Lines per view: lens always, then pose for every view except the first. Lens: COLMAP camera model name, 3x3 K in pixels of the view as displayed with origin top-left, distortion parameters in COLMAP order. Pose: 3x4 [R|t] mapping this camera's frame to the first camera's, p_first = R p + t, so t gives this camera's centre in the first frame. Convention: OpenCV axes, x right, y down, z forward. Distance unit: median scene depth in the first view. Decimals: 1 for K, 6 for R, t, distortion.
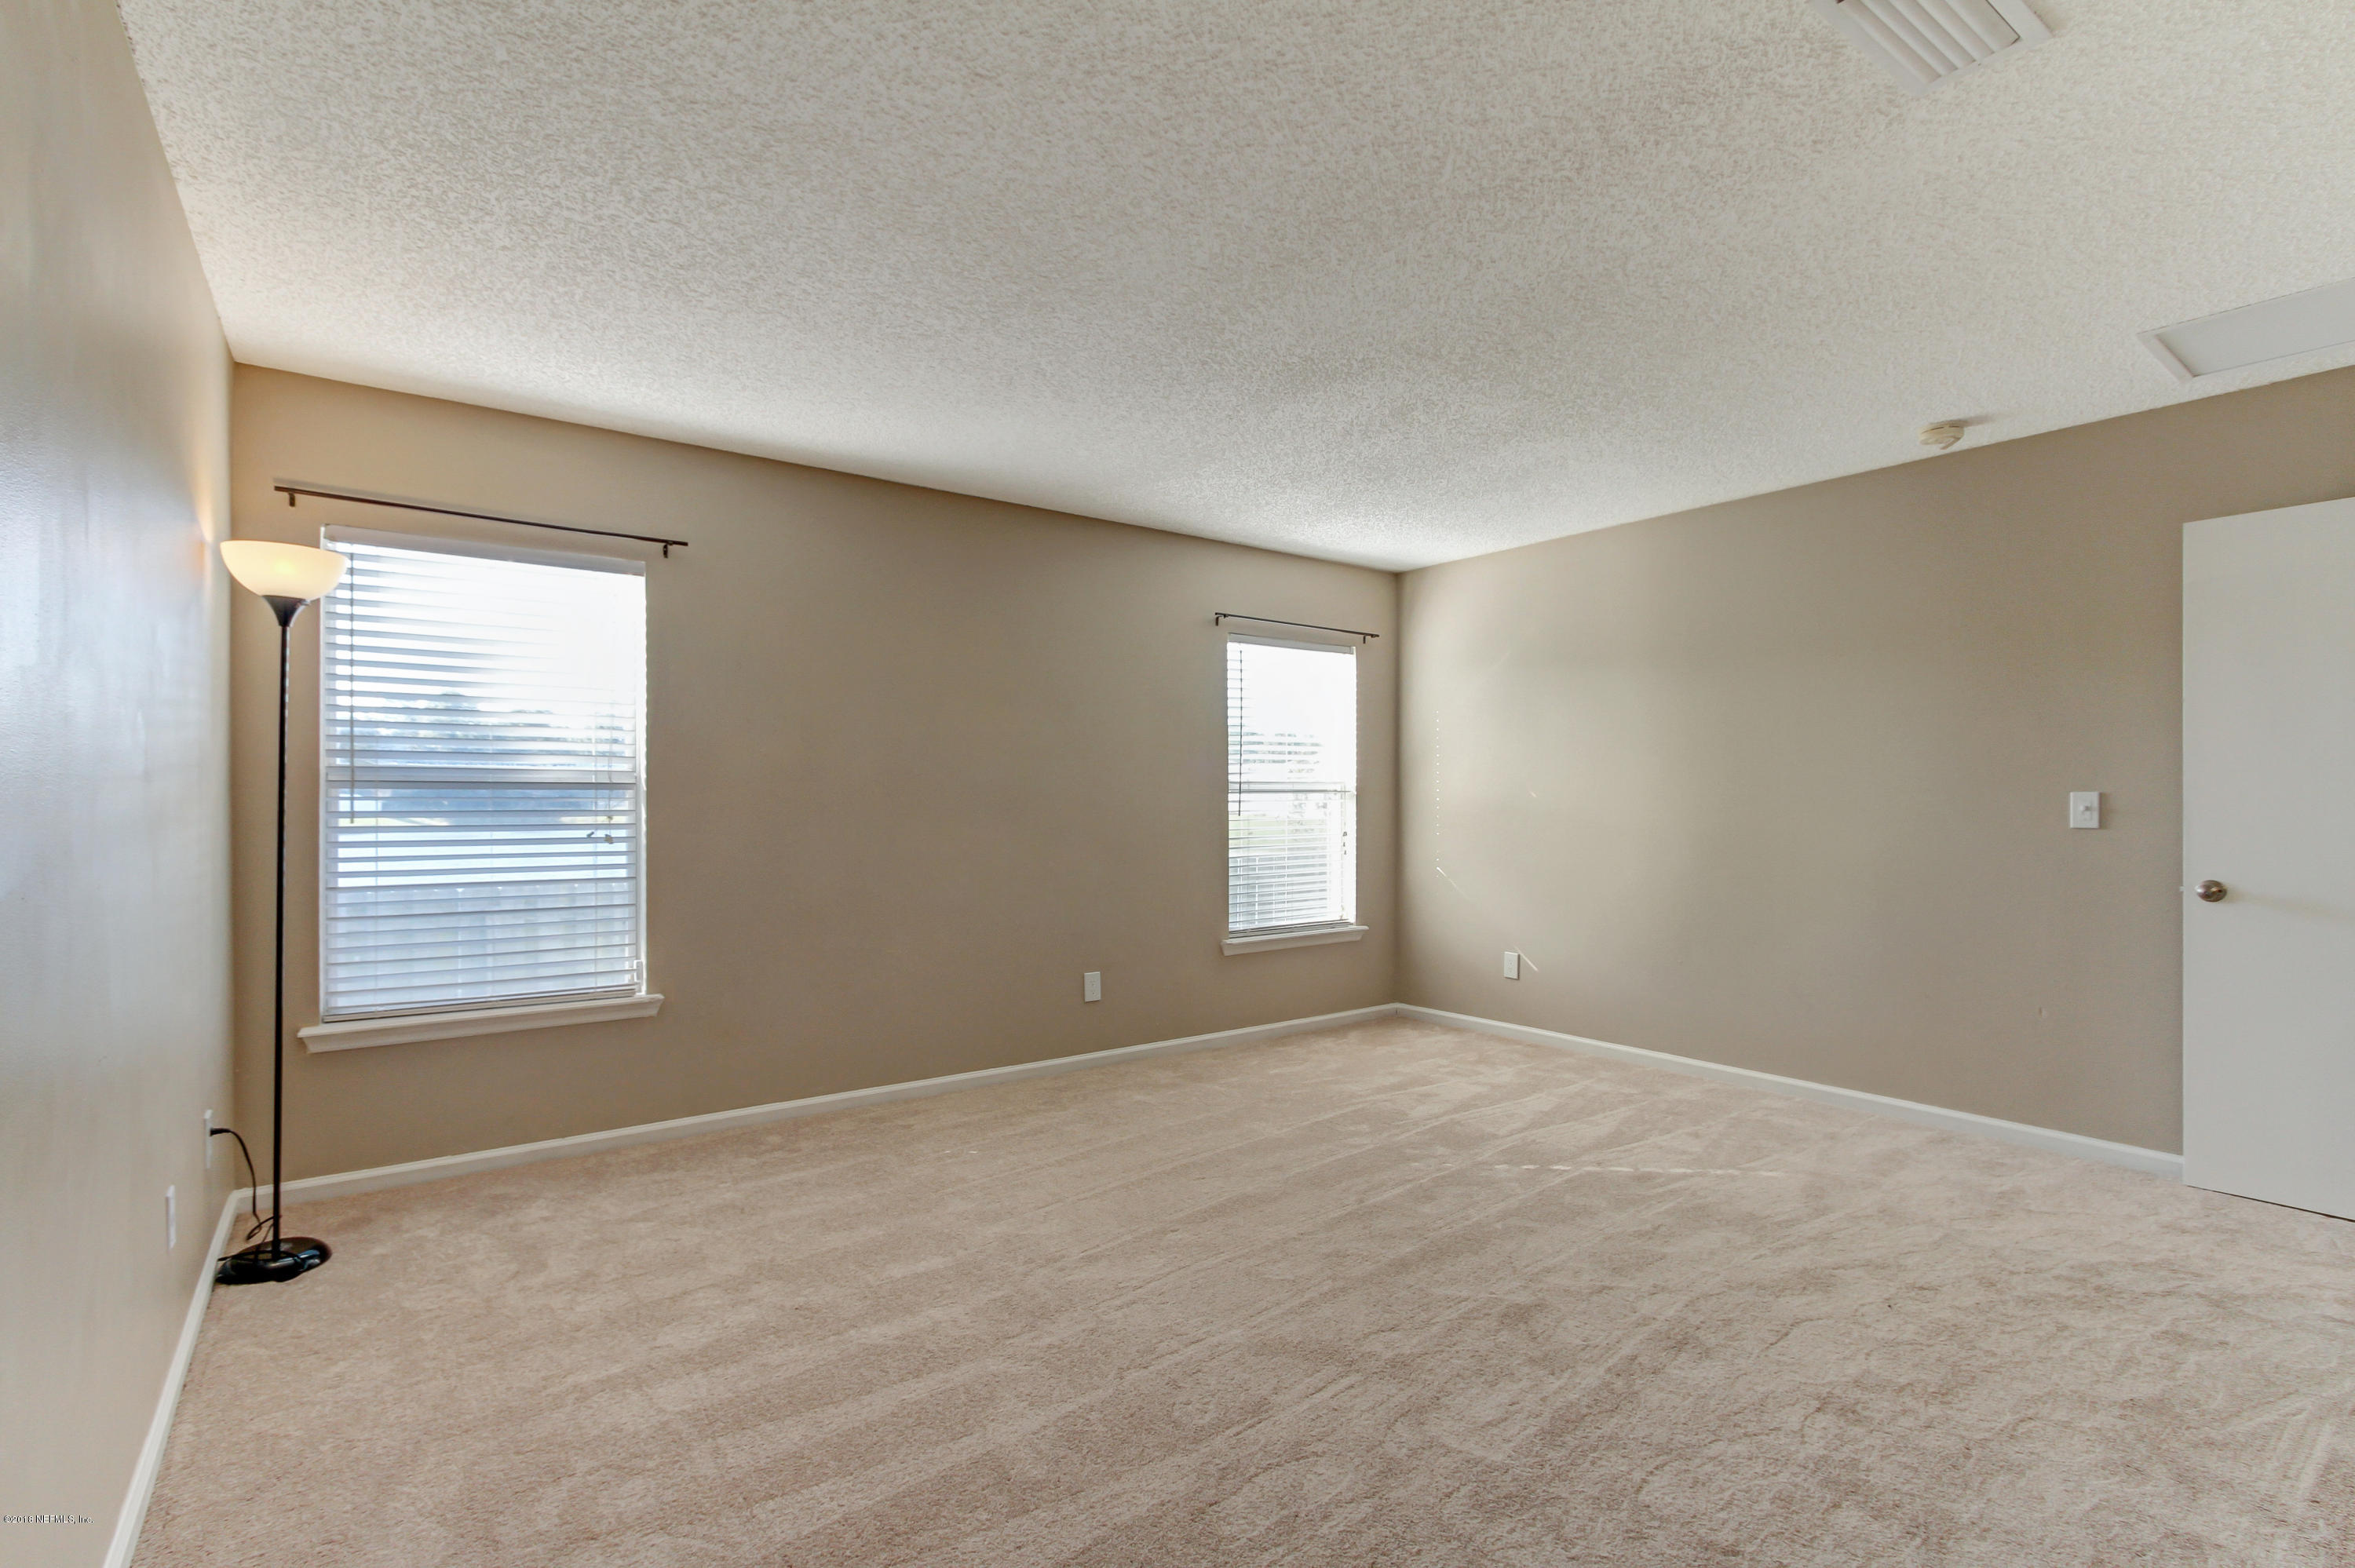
lens RADIAL K [[1091.2, 0, 1169.3], [0, 1091.2, 791.4], [0, 0, 1]] dist [-0.004101, -0.000377]
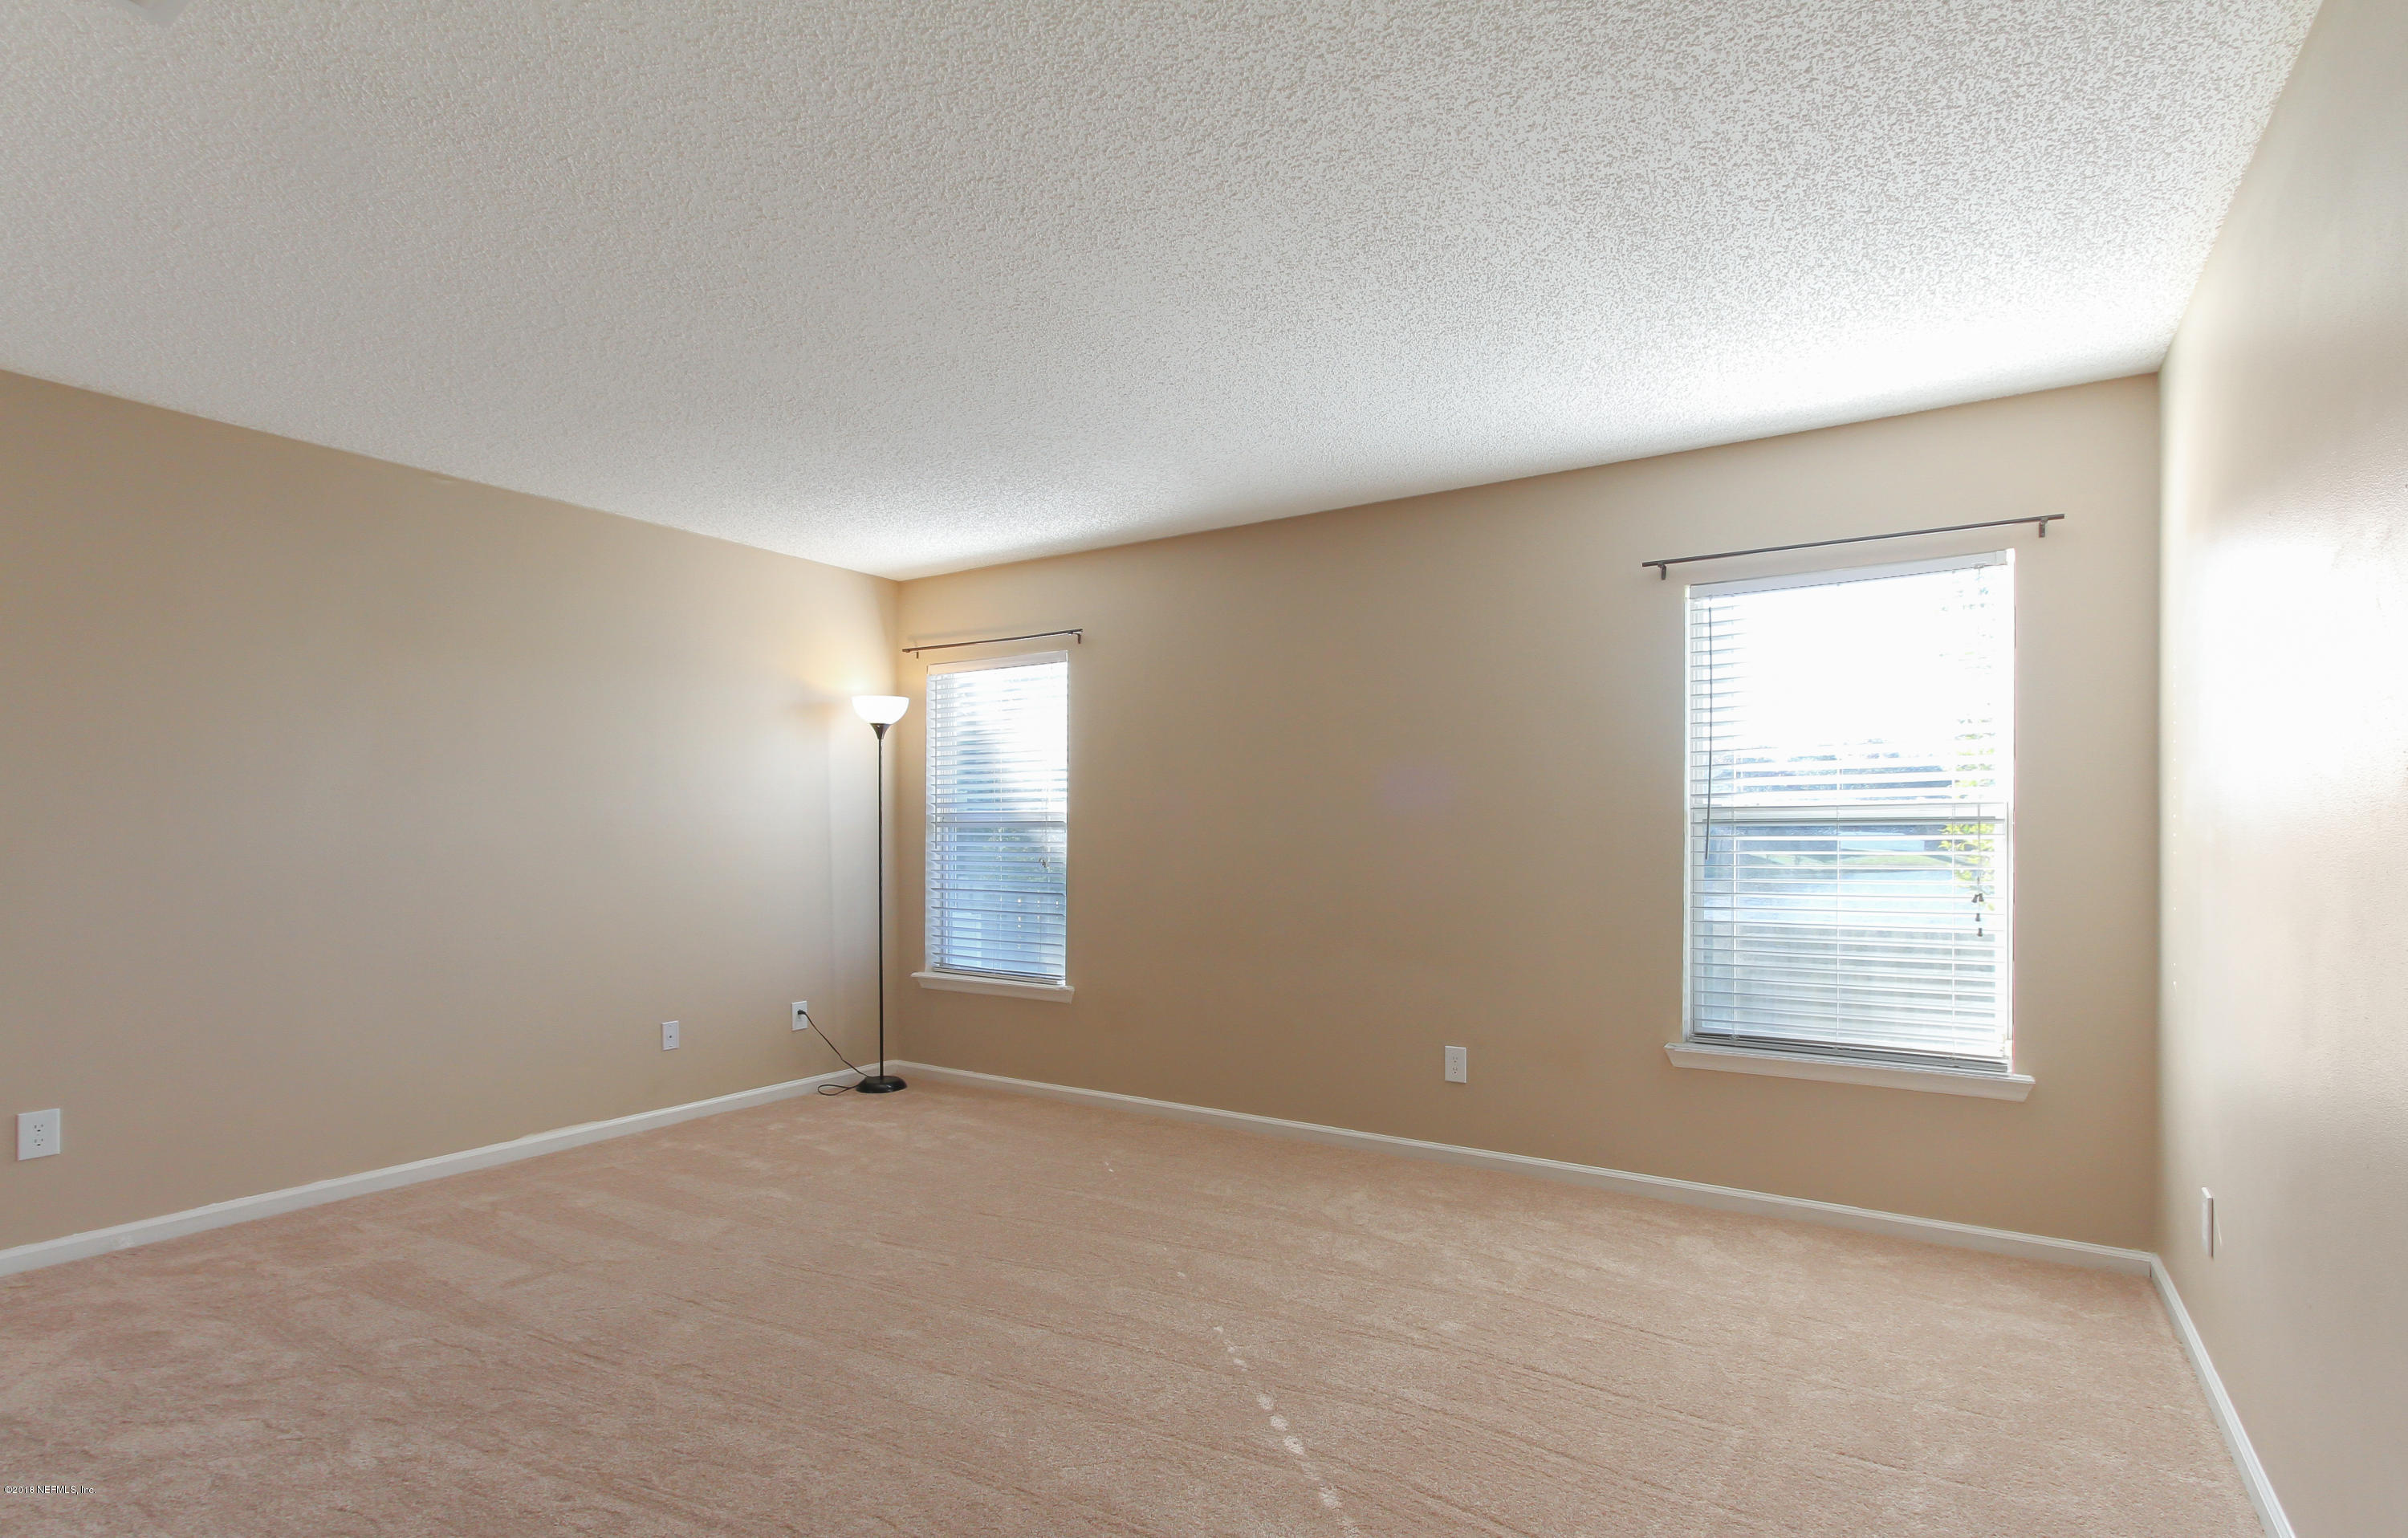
lens RADIAL K [[1181.3, 0, 1193.3], [0, 1181.3, 829.9], [0, 0, 1]] dist [0.001623, 0.000159]
pose [[0.349548, -0.004195, -0.936909, 0.628467], [0.004870, 0.999985, -0.002660, 0.004958], [0.936906, -0.003633, 0.349563, 0.464080]]
